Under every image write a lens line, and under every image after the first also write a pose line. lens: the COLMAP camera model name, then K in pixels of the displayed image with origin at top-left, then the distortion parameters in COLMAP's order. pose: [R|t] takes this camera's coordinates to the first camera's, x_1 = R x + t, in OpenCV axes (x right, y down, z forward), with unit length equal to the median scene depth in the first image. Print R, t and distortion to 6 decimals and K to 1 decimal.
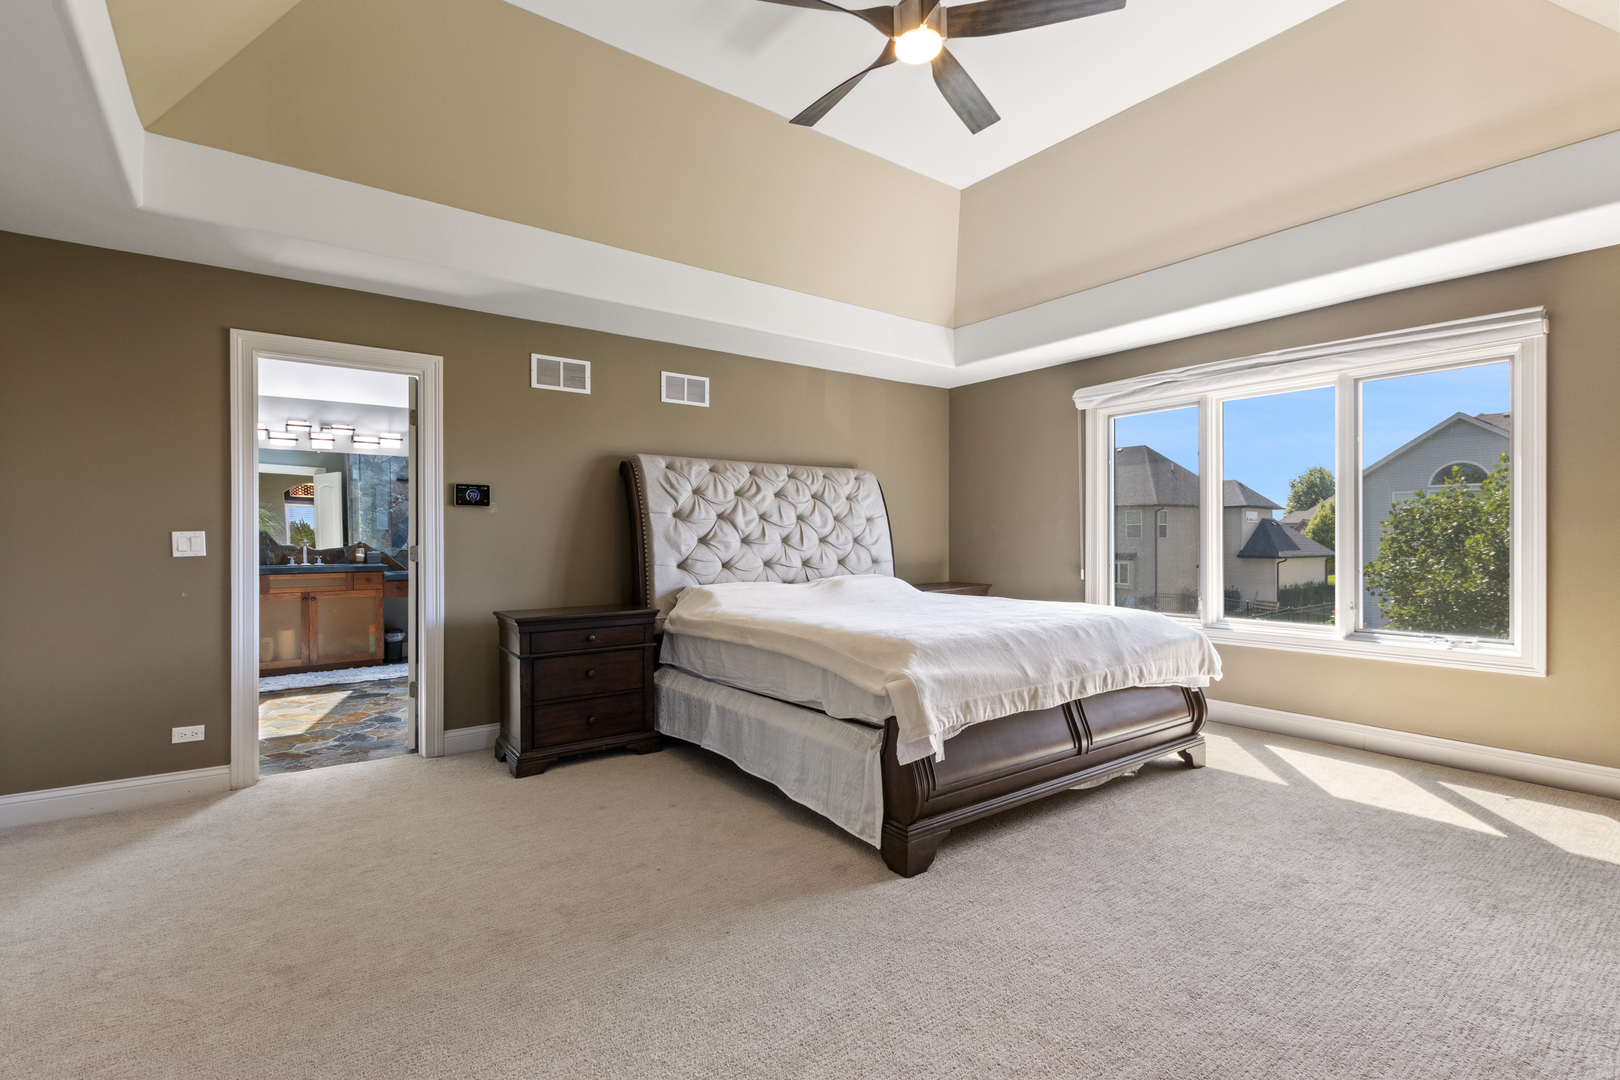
lens RADIAL K [[742.1, 0, 810.0], [0, 742.1, 540.0], [0, 0, 1]] dist [0.000611, 0.000023]
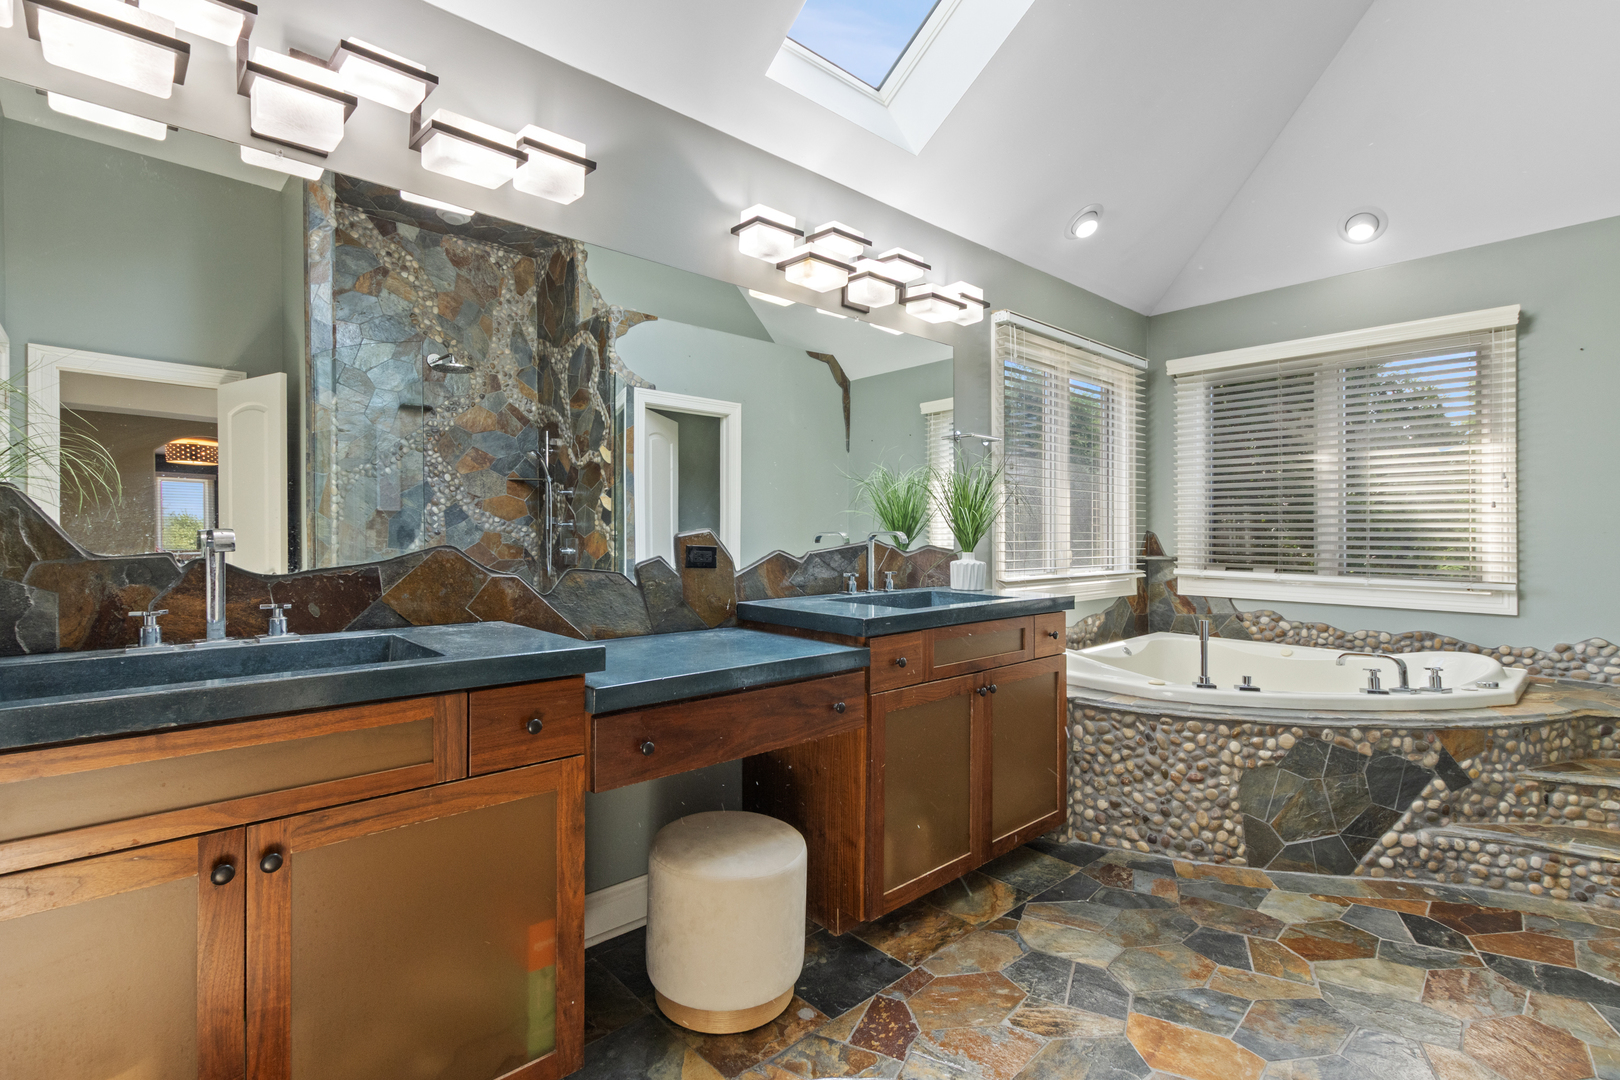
lens RADIAL K [[742.1, 0, 810.0], [0, 742.1, 540.0], [0, 0, 1]] dist [0.000611, 0.000023]
pose [[0.994834, 0.005034, 0.101395, -0.507085], [-0.005990, 0.999940, 0.009126, -0.001376], [-0.101343, -0.009686, 0.994804, 0.734207]]
